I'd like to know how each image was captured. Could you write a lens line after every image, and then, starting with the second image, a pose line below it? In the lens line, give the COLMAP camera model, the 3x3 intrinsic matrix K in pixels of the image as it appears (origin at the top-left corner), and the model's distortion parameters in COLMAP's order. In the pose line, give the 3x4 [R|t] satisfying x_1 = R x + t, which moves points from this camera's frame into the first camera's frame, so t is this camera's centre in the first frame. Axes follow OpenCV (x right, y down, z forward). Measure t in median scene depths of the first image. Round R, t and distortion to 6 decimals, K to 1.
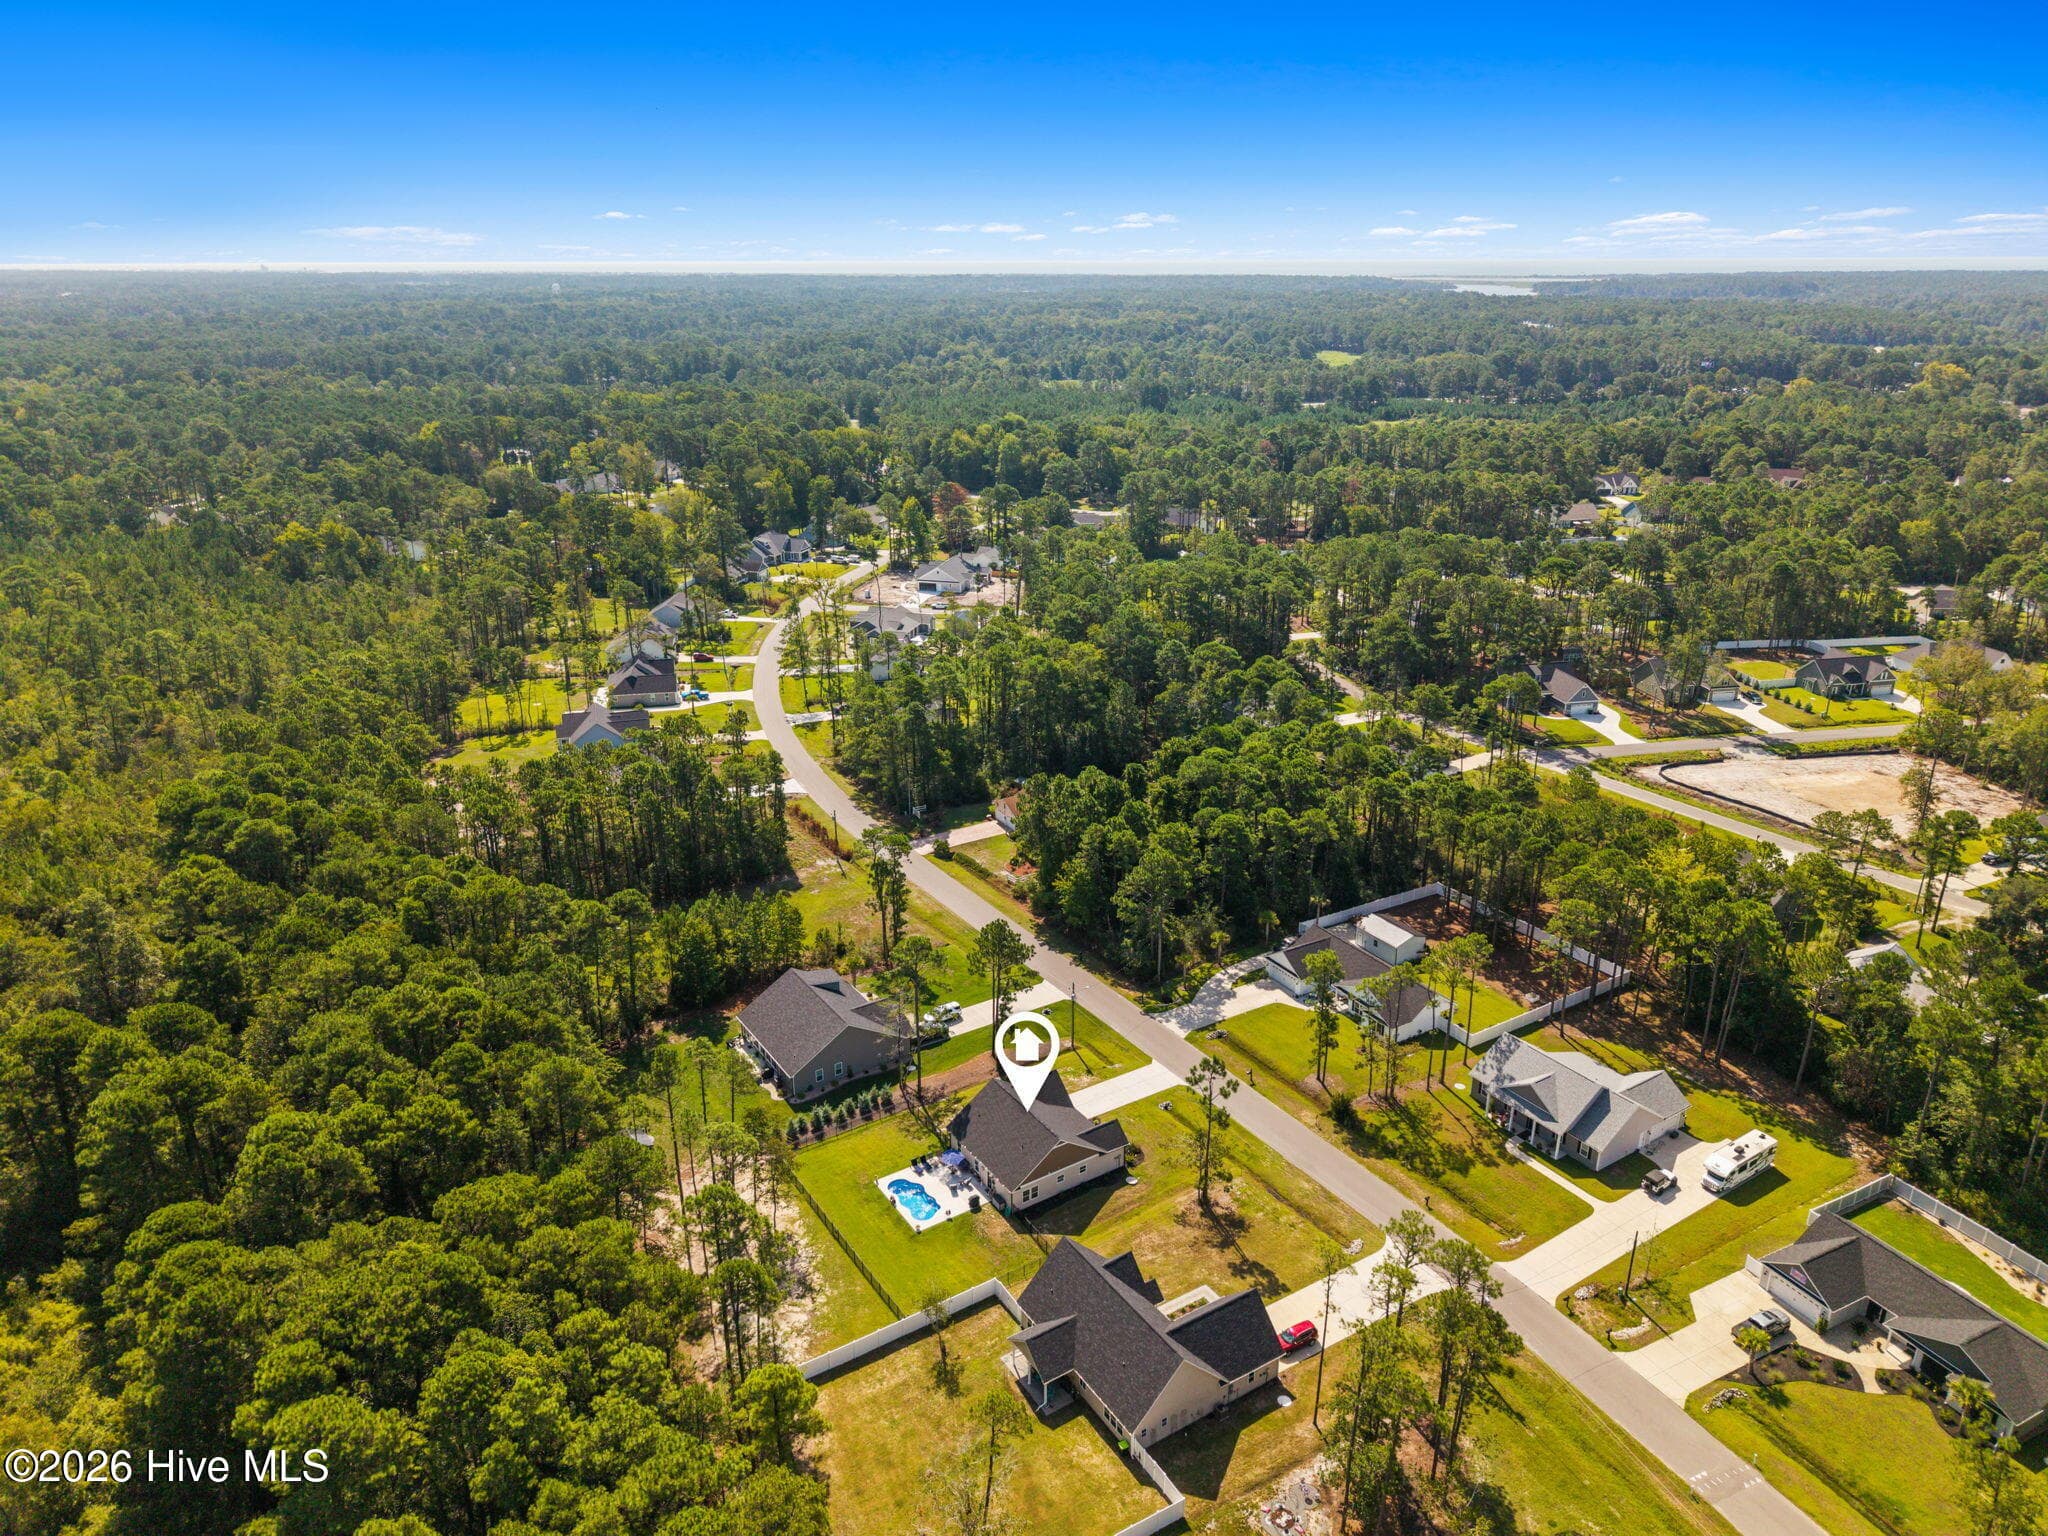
lens RADIAL K [[1388.1, 0, 1022.7], [0, 1388.1, 758.7], [0, 0, 1]] dist [0.040299, -0.047848]
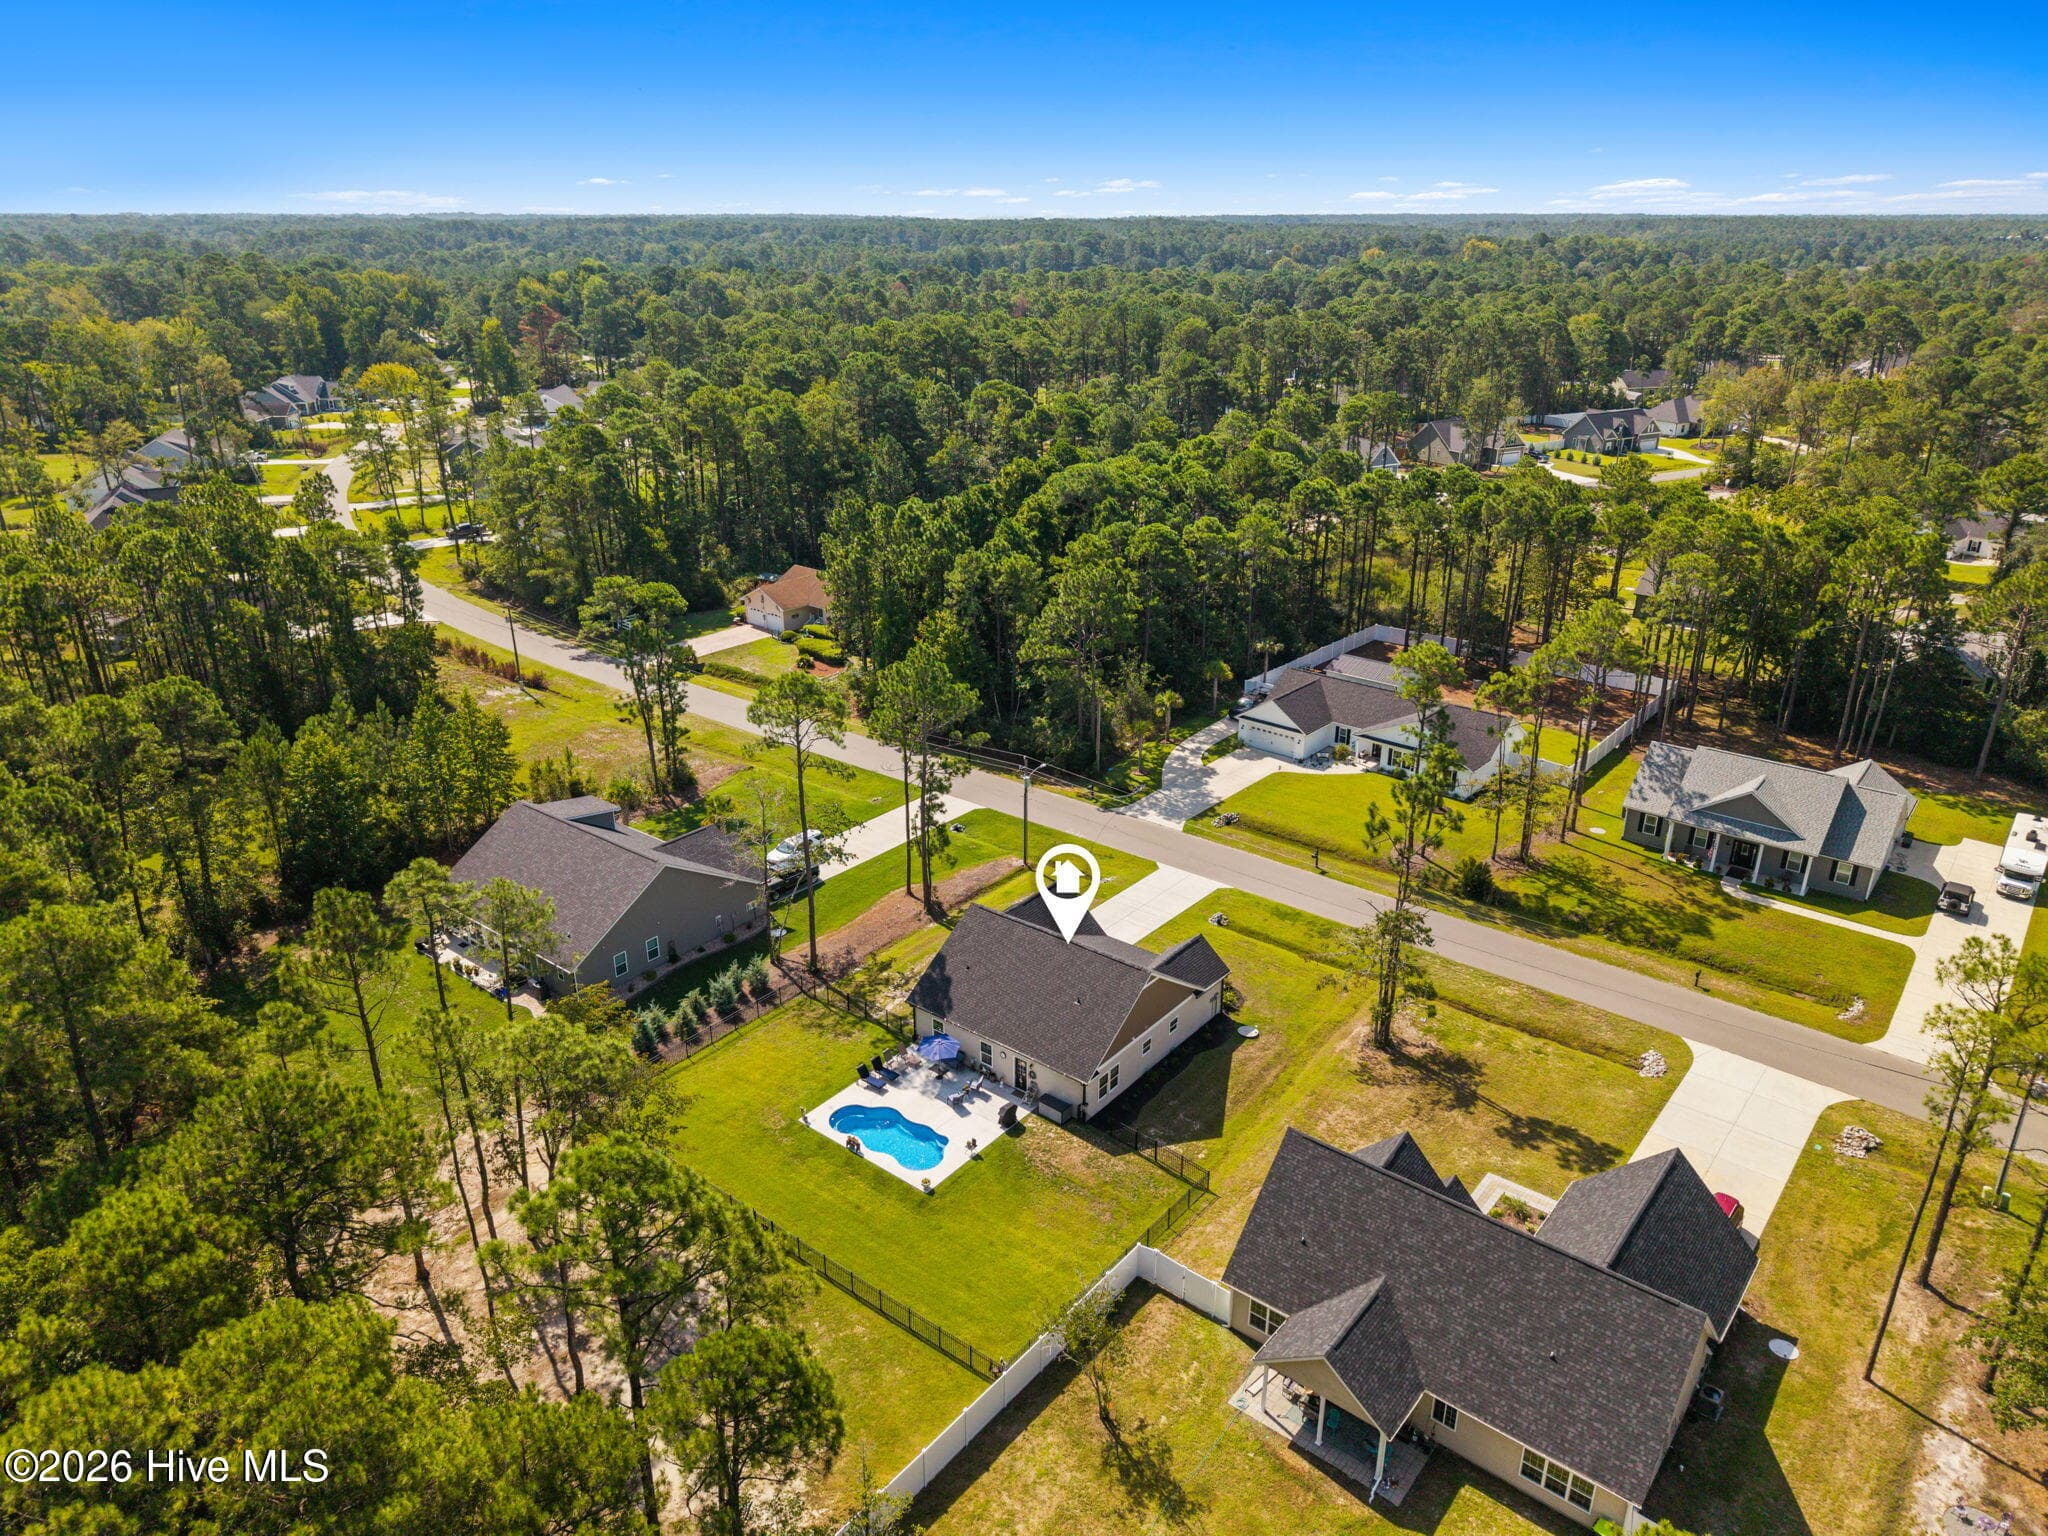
lens RADIAL K [[1388.1, 0, 1035.8], [0, 1388.1, 773.6], [0, 0, 1]] dist [0.040299, -0.047848]
pose [[0.947562, -0.116887, 0.297427, -0.148685], [0.105097, 0.992918, 0.055388, 0.143567], [-0.301795, -0.021225, 0.953137, 0.444000]]
